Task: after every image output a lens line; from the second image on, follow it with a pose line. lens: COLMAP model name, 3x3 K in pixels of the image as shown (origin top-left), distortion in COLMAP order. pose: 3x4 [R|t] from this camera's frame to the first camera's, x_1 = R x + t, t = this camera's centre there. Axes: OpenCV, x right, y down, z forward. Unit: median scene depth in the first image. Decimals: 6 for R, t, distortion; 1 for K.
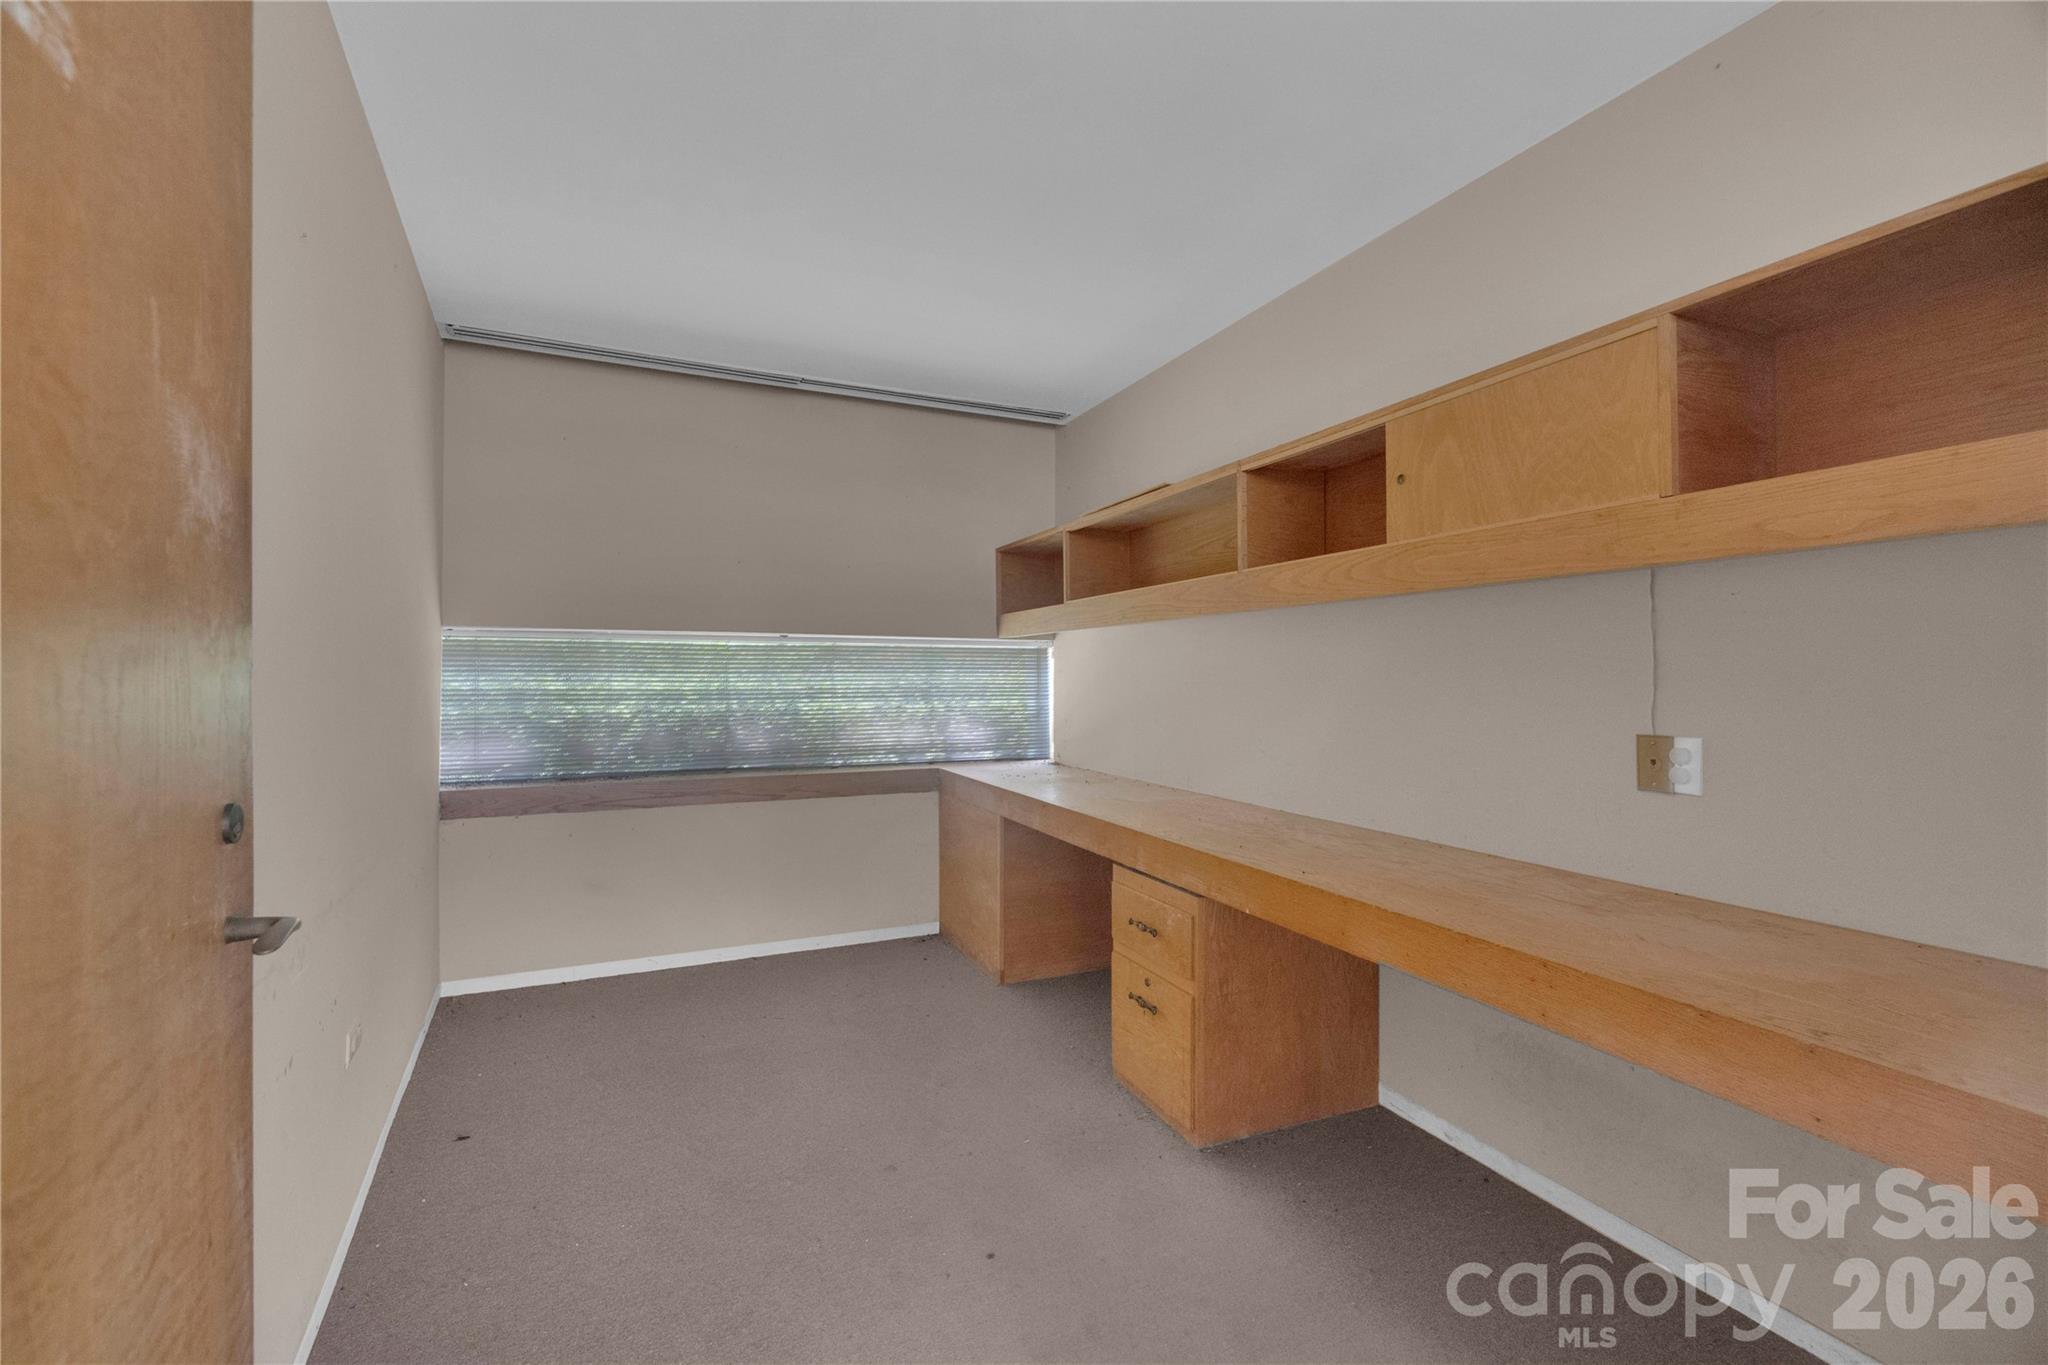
lens RADIAL K [[931.7, 0, 1022.3], [0, 931.7, 695.6], [0, 0, 1]] dist [-0.000552, 0.000052]
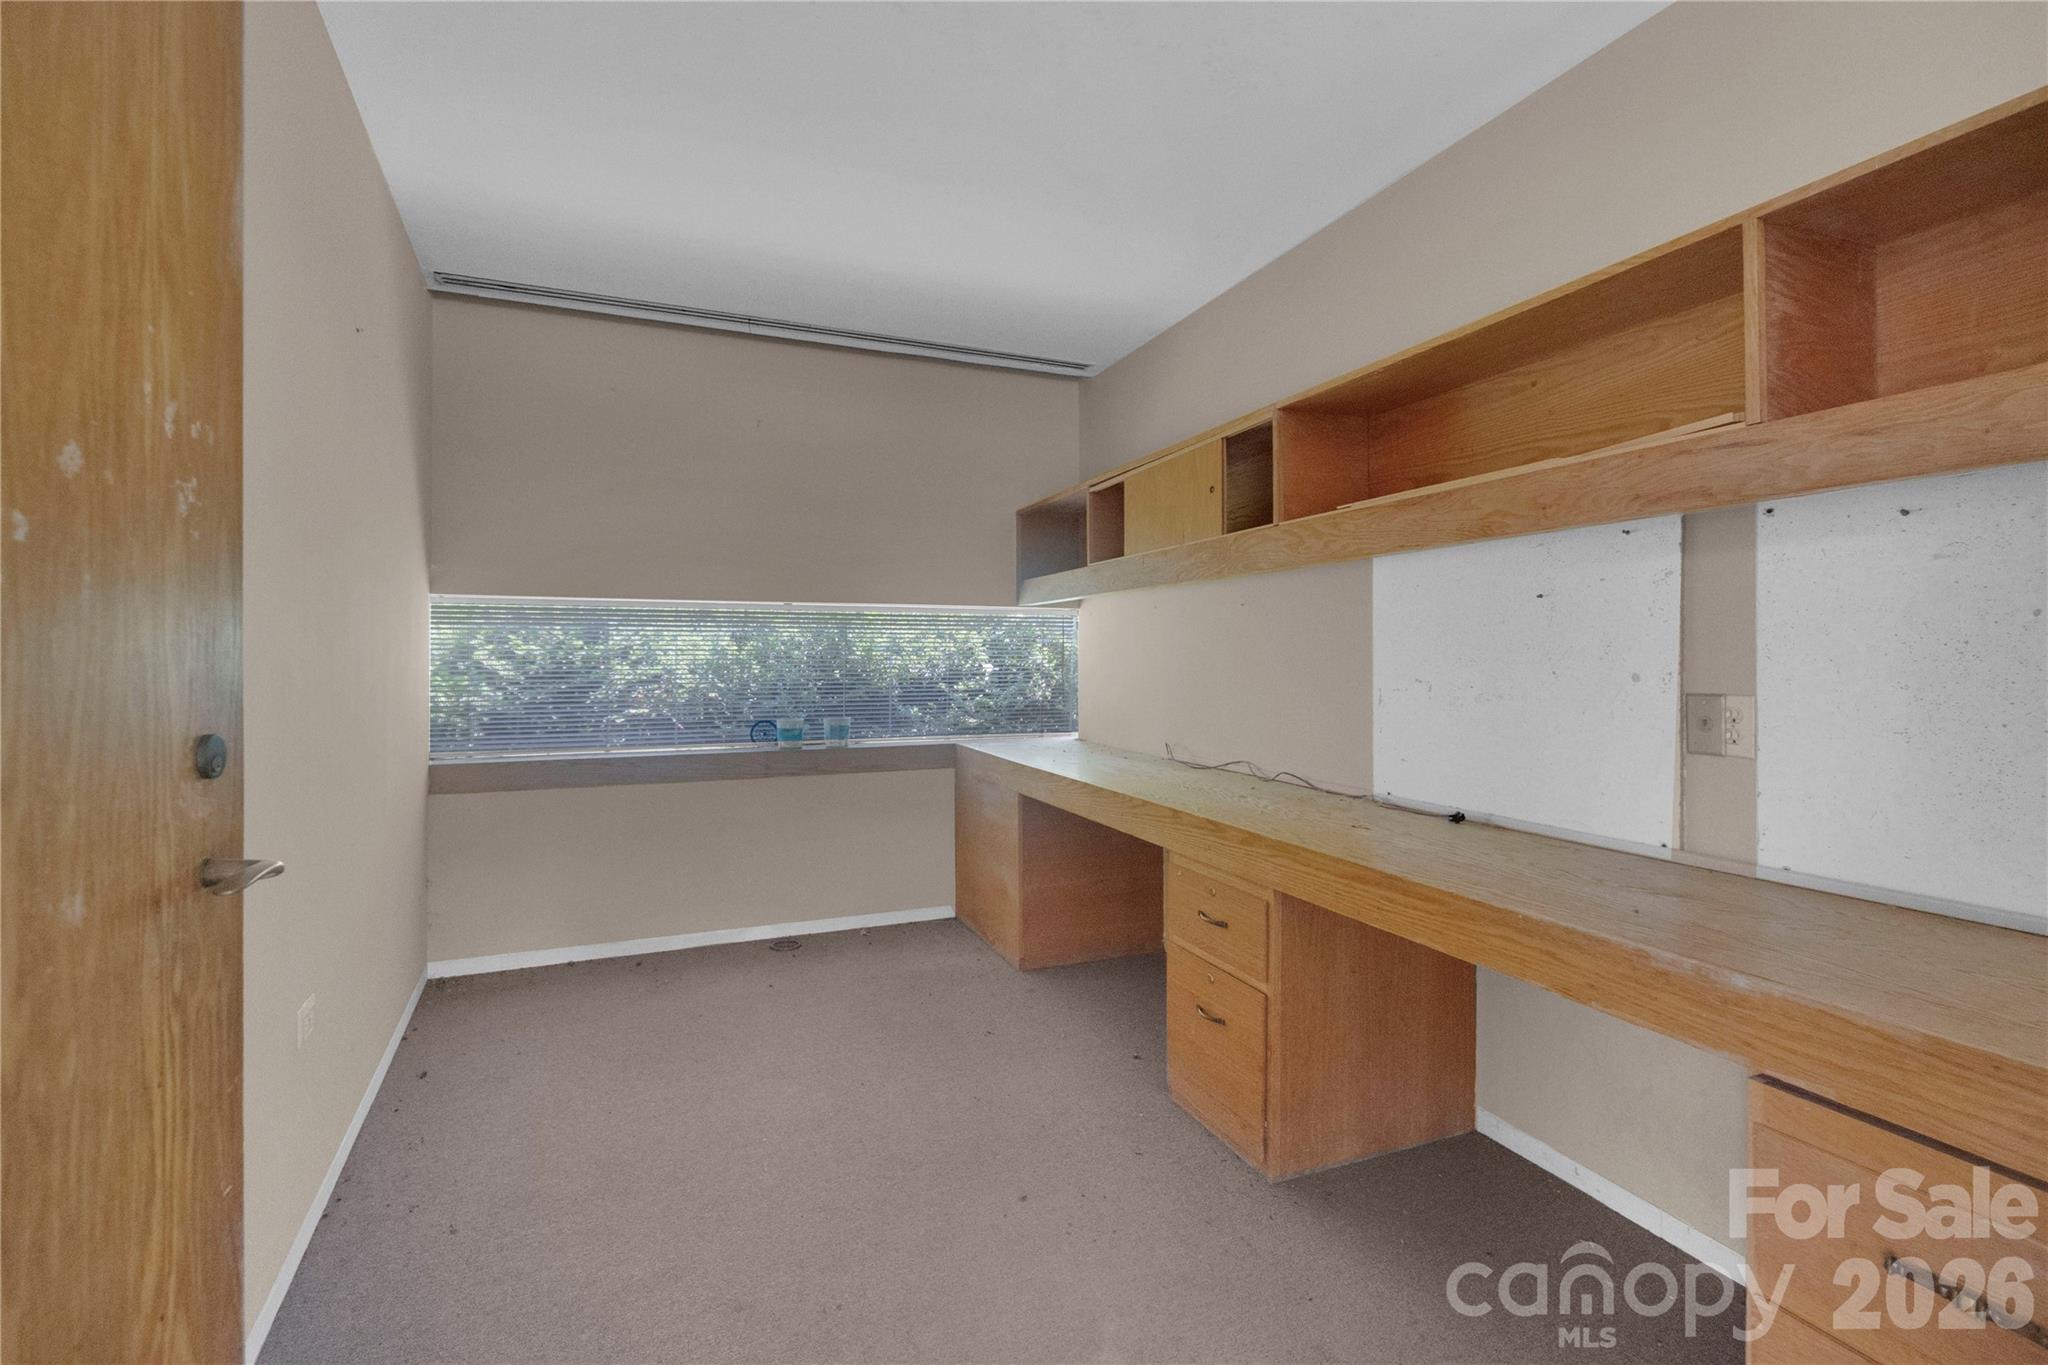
lens RADIAL K [[895.1, 0, 1013.2], [0, 895.1, 650.2], [0, 0, 1]] dist [0.001067, 0.000074]
pose [[0.999974, -0.001961, 0.006956, -0.037816], [0.002067, 0.999881, -0.015314, -0.000365], [-0.006925, 0.015328, 0.999859, 0.097983]]
